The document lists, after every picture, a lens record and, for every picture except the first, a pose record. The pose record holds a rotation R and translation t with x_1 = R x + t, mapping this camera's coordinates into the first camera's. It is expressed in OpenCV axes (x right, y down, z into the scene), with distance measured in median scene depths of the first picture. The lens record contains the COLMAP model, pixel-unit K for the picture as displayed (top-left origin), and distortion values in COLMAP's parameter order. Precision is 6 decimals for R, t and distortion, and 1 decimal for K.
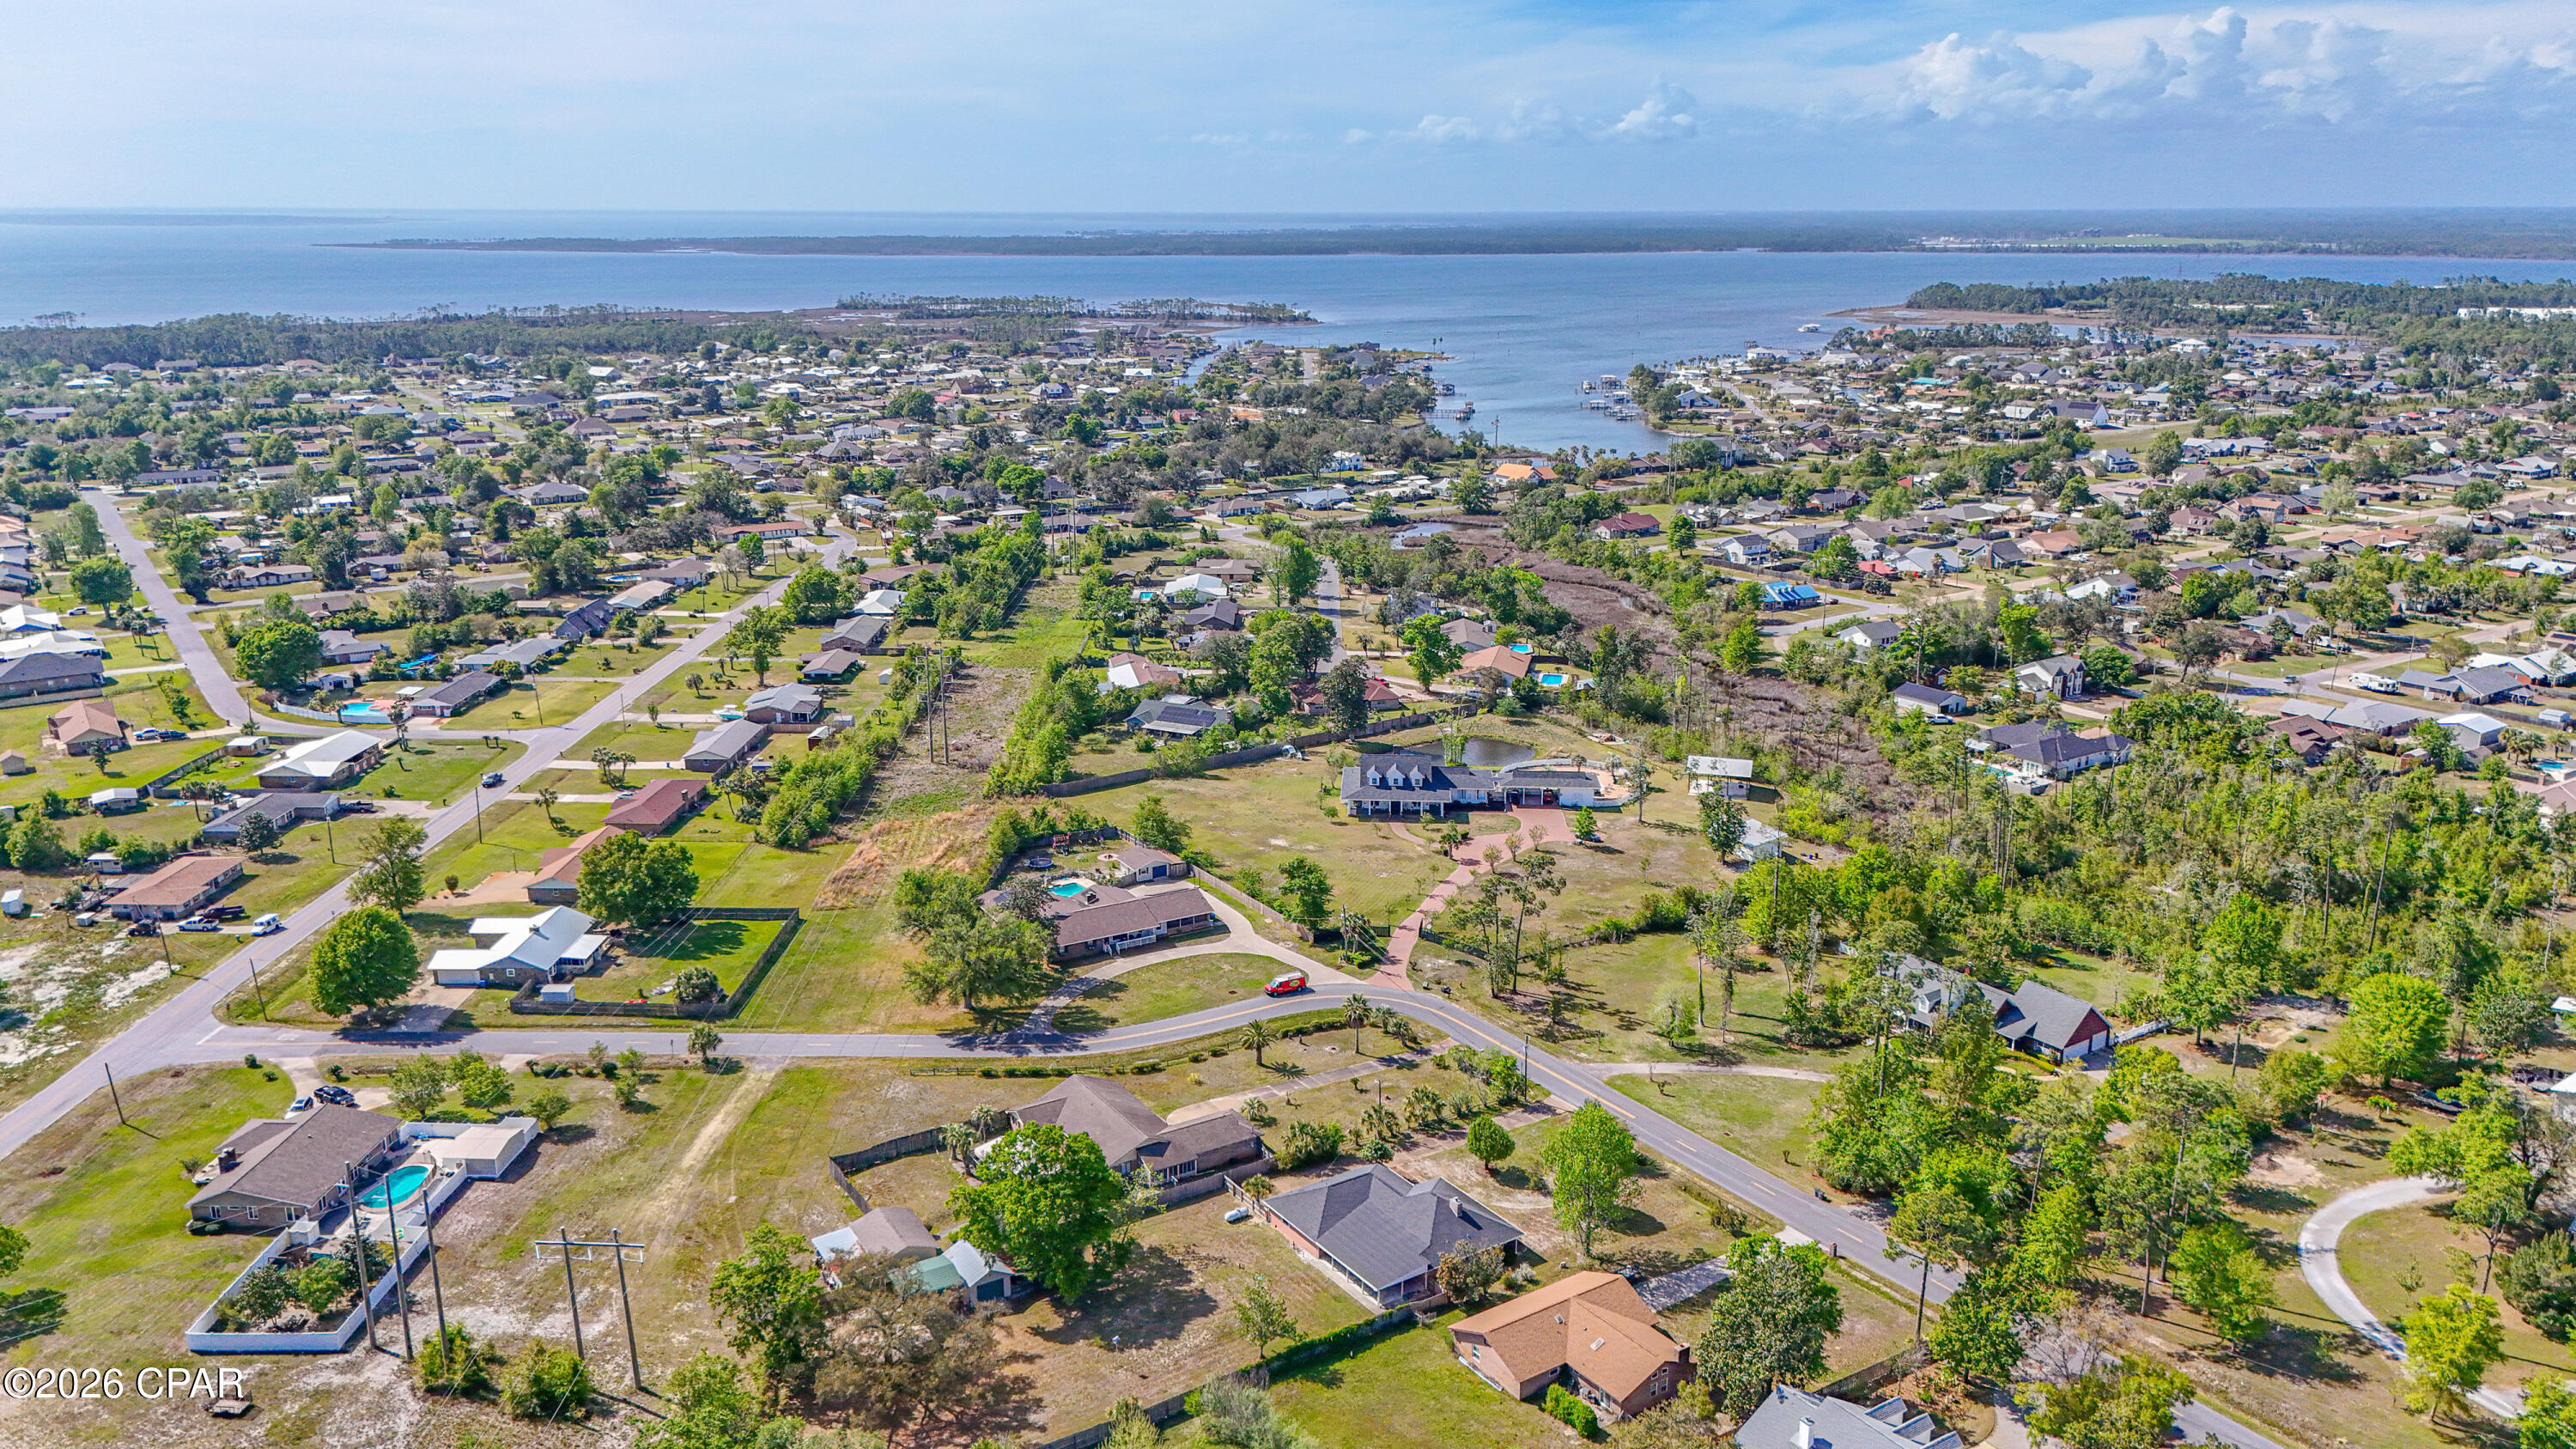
lens RADIAL K [[1890.6, 0, 1281.5], [0, 1890.6, 730.5], [0, 0, 1]] dist [0.082496, -0.081043]
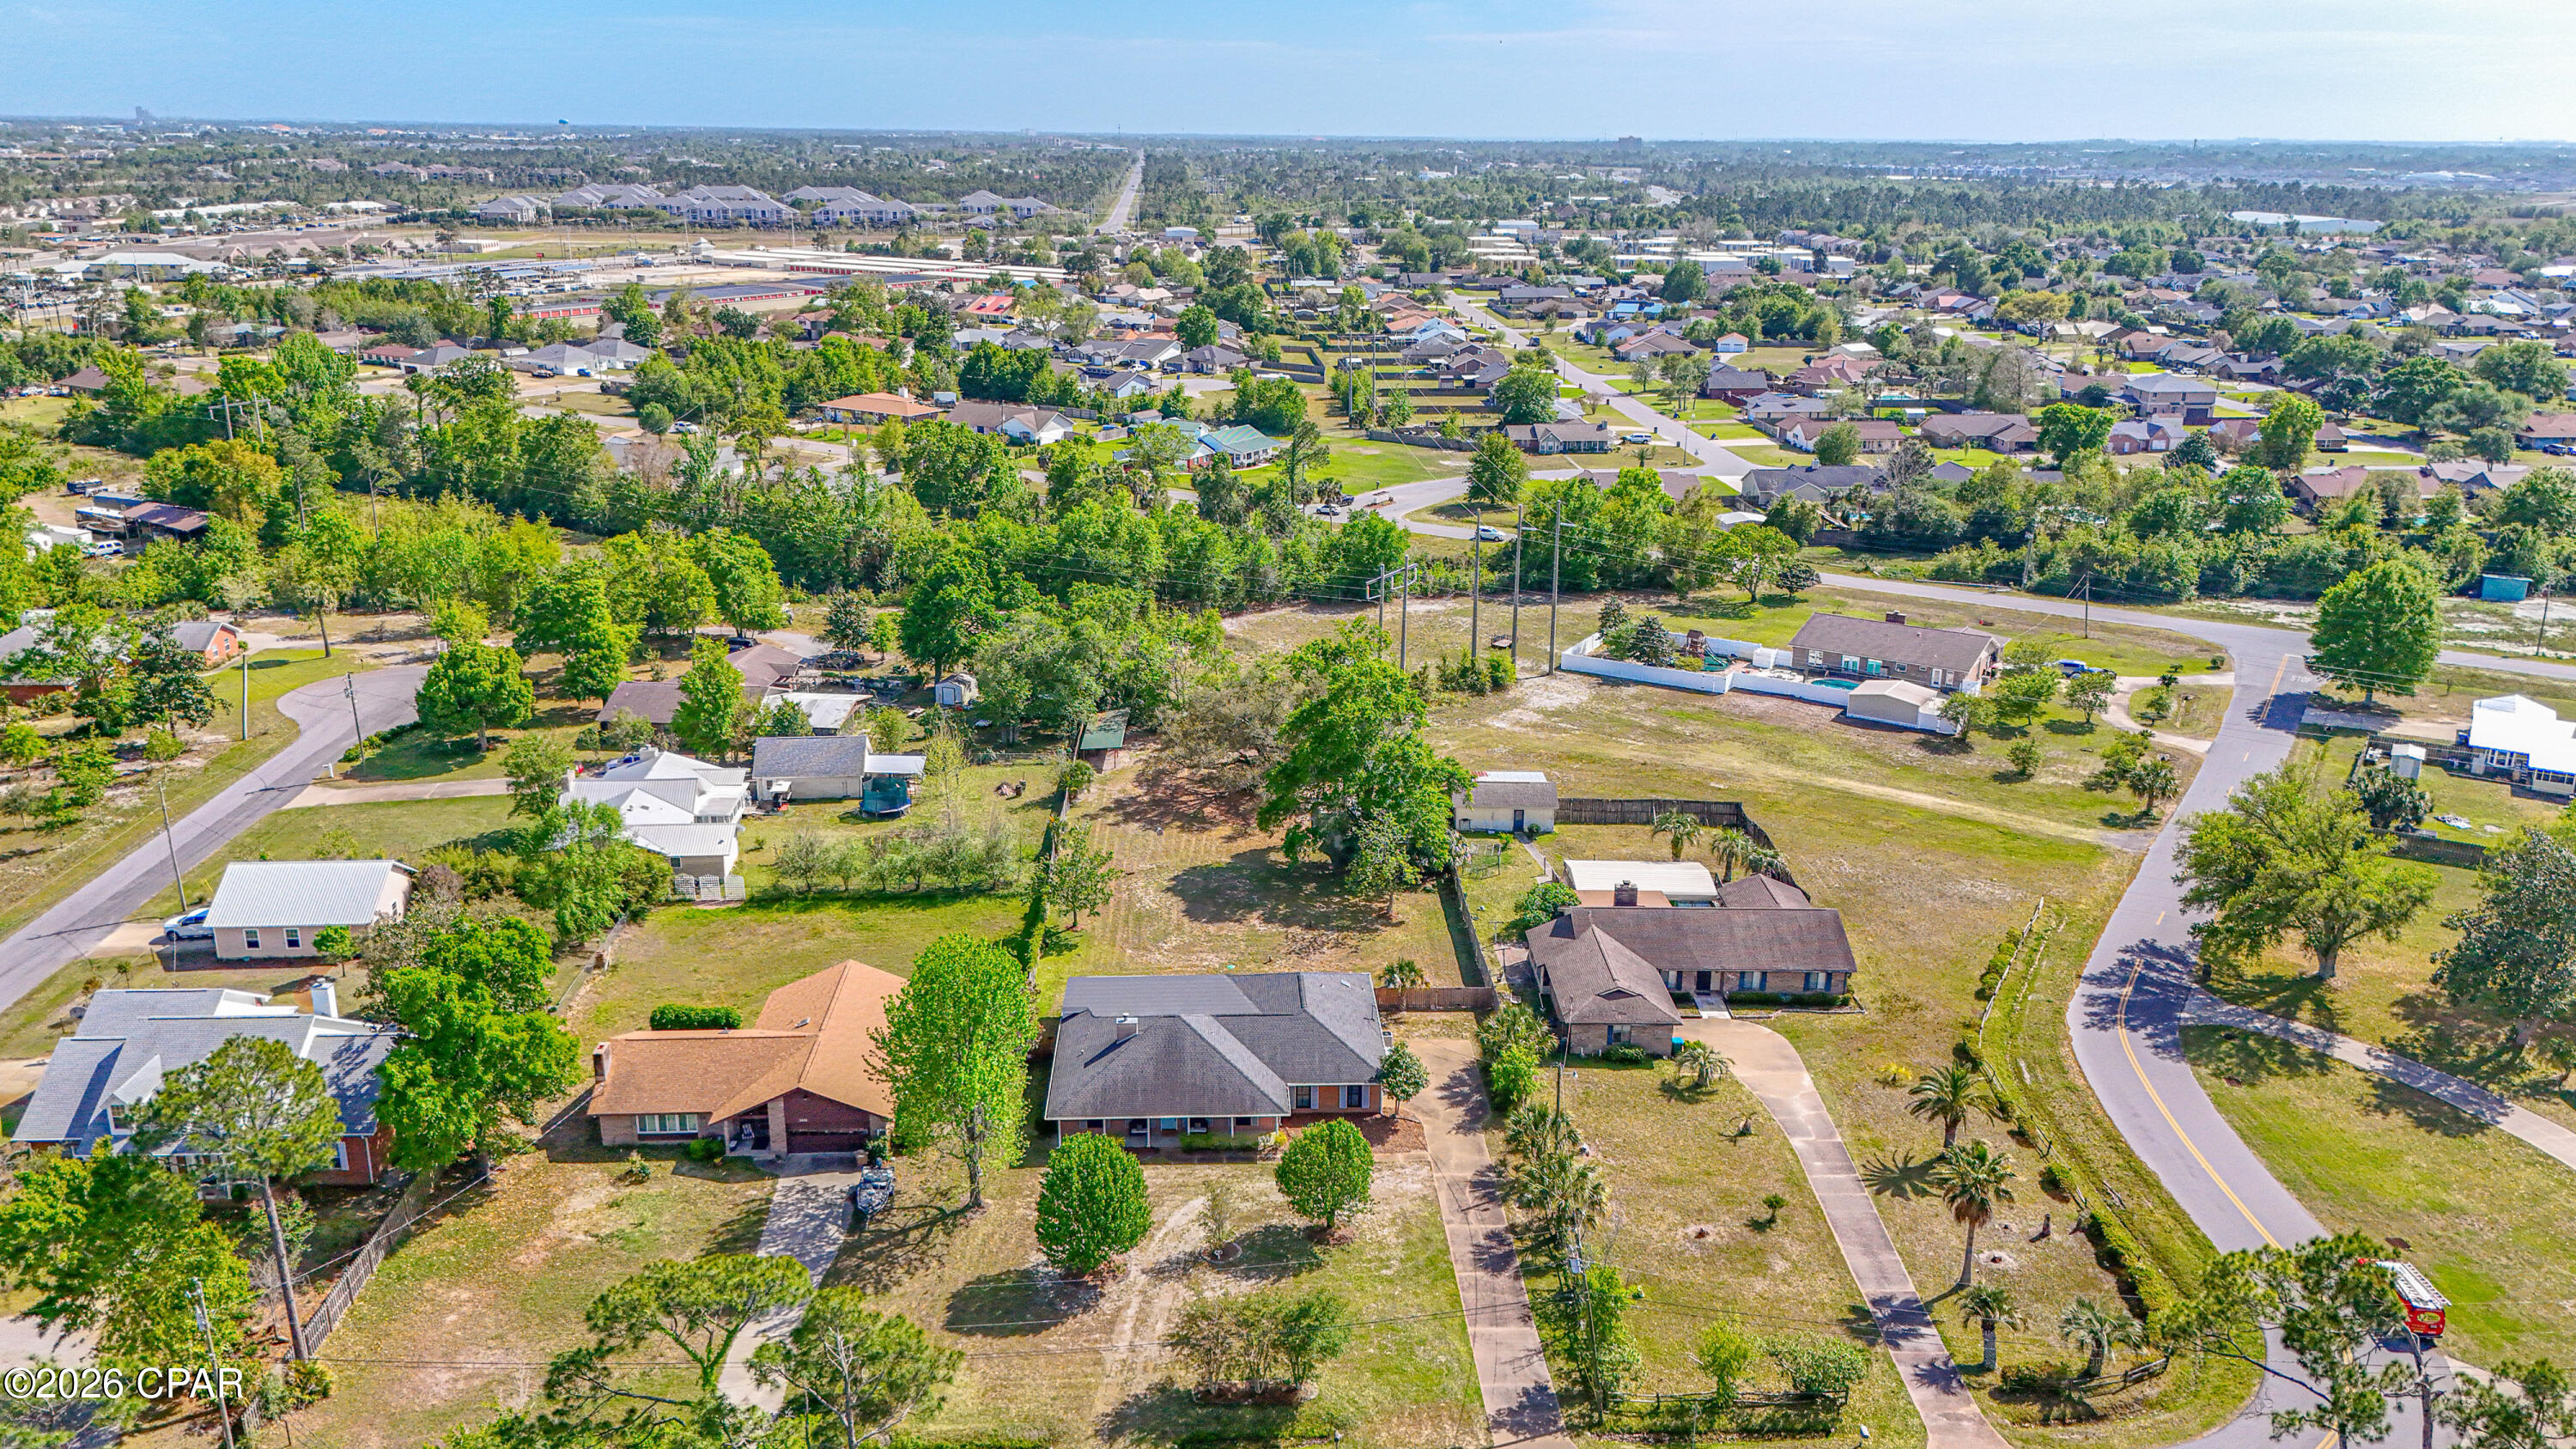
lens RADIAL K [[1890.6, 0, 1293.2], [0, 1890.6, 725.8], [0, 0, 1]] dist [0.082496, -0.081043]
pose [[-0.511227, 0.254572, -0.820877, 0.296470], [-0.238879, 0.875401, 0.420250, -0.051837], [0.825581, 0.410933, -0.386717, 0.697230]]
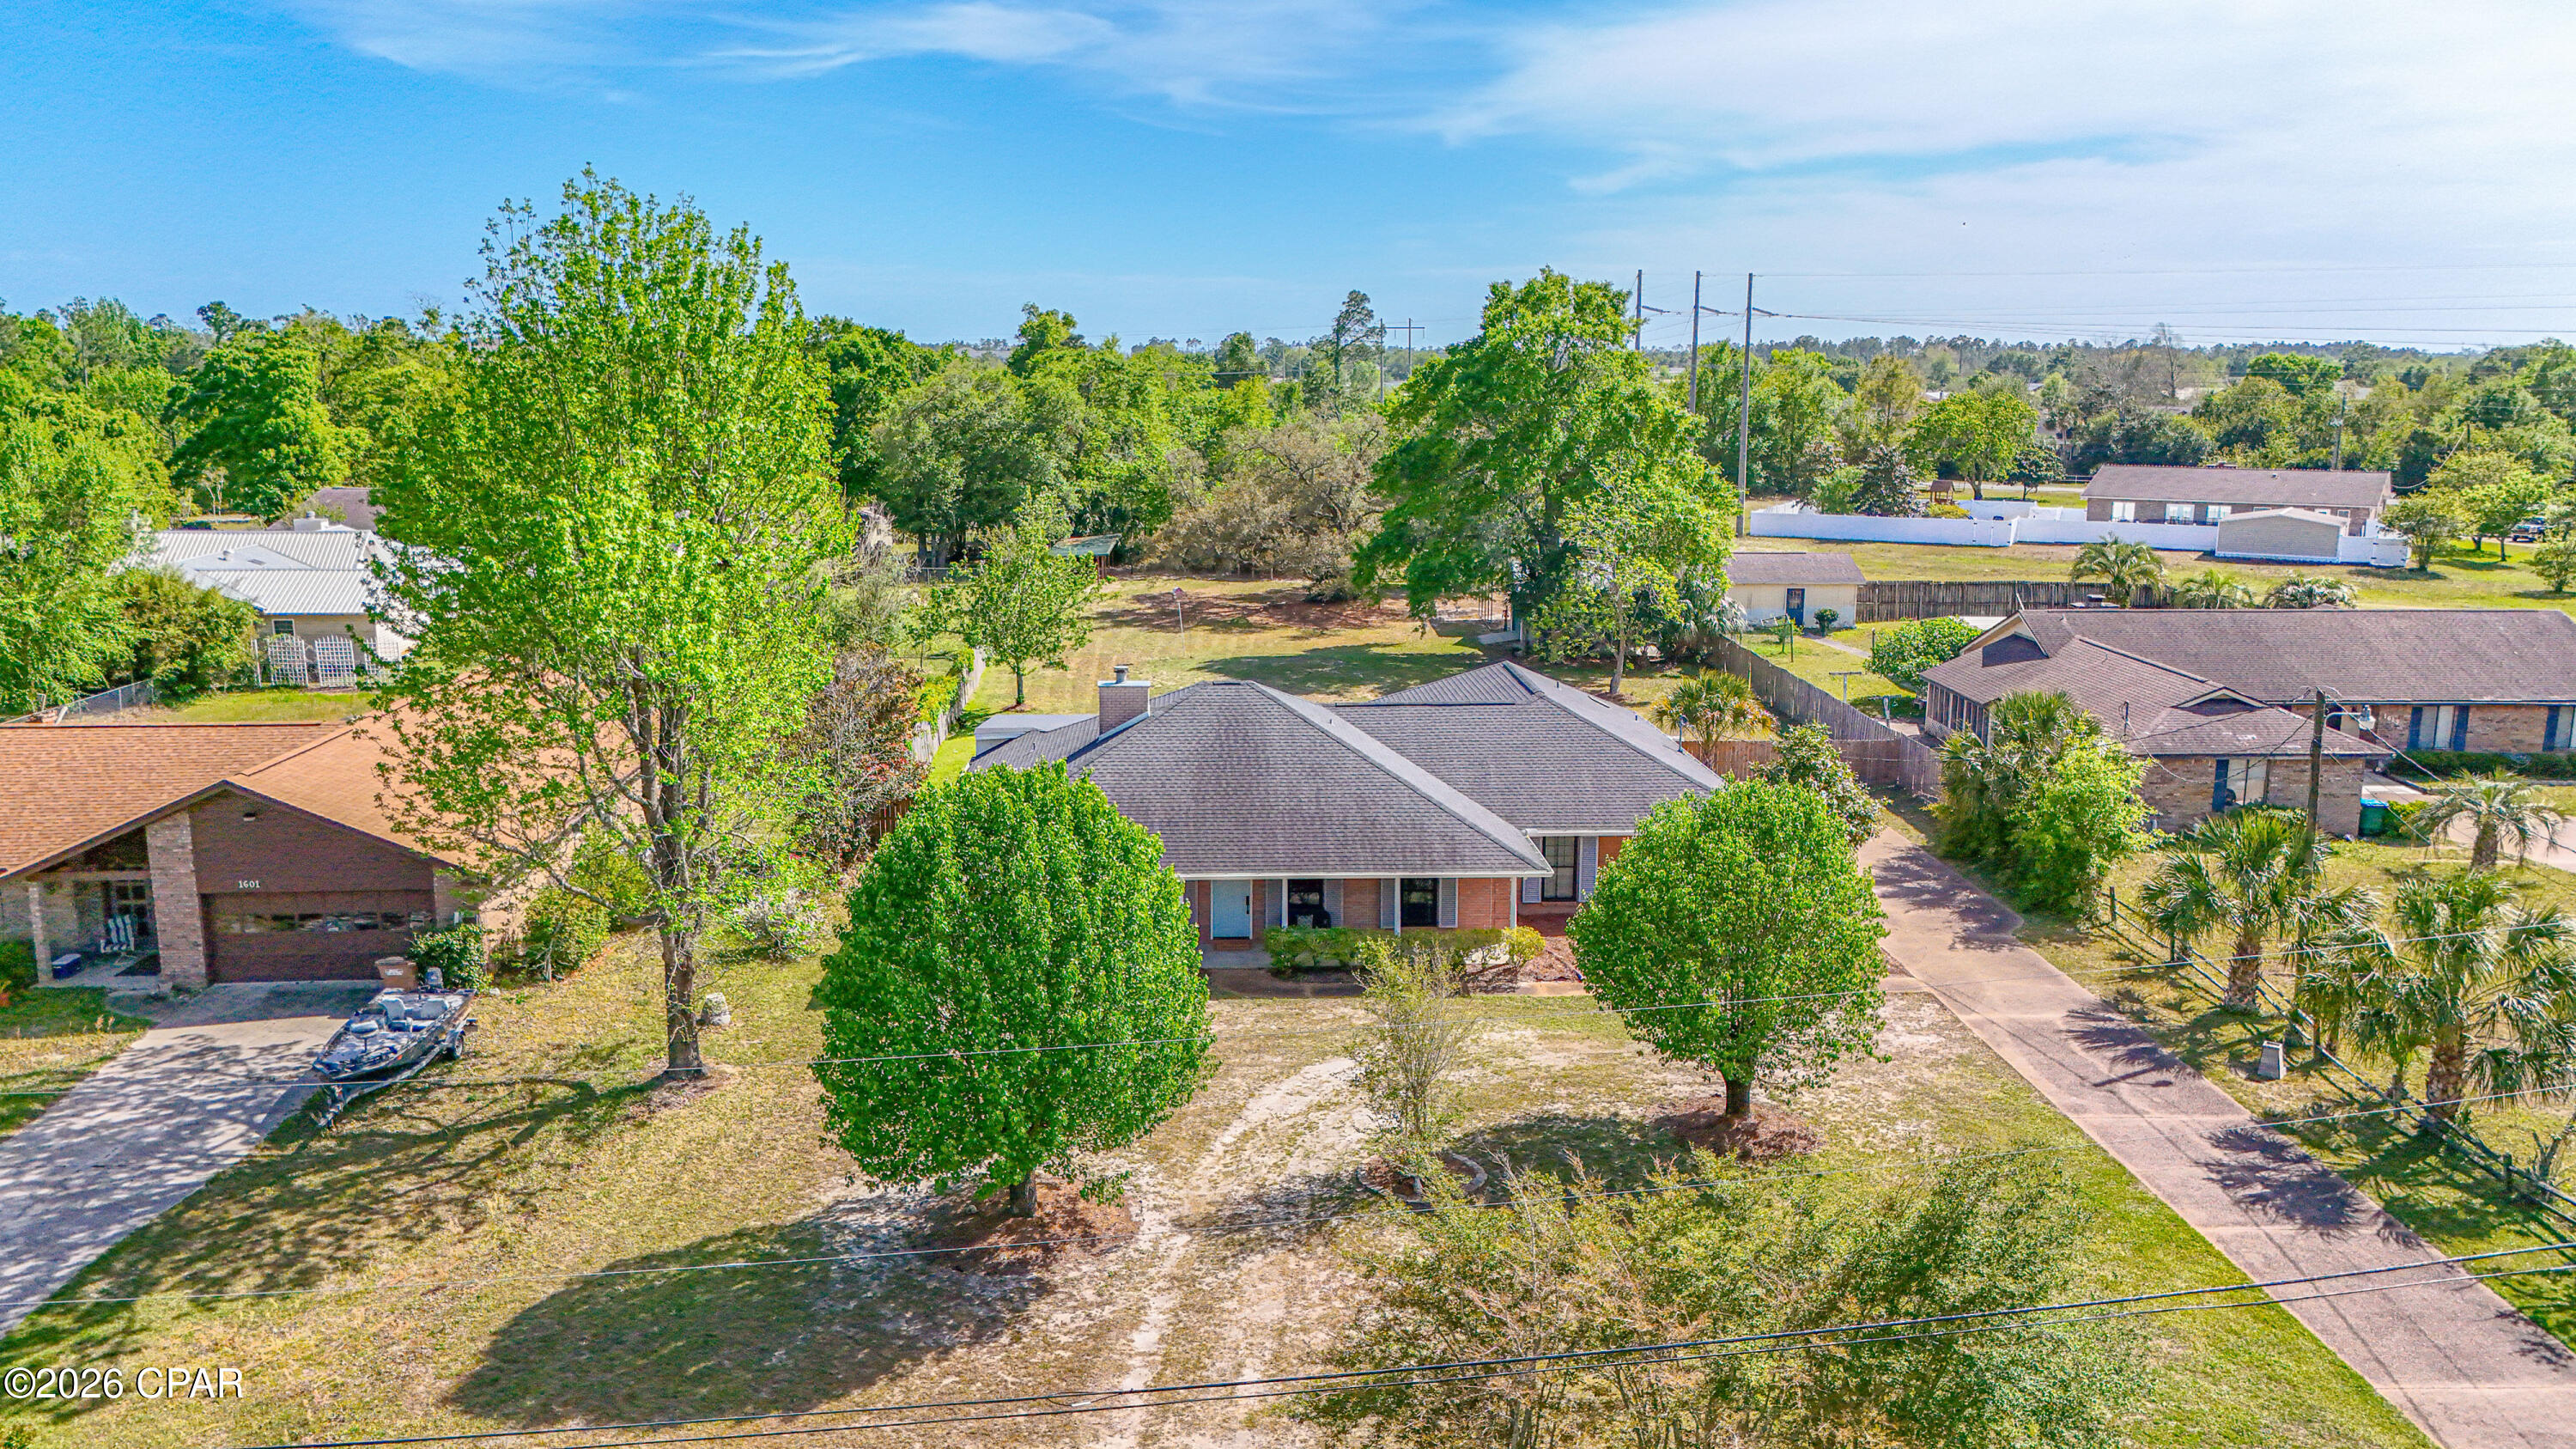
lens RADIAL K [[1890.6, 0, 1288.6], [0, 1890.6, 718.7], [0, 0, 1]] dist [0.082496, -0.081043]
pose [[-0.505930, 0.162099, -0.847206, 0.160335], [-0.232161, 0.920350, 0.314735, 0.097284], [0.830744, 0.355922, -0.428000, 0.634215]]
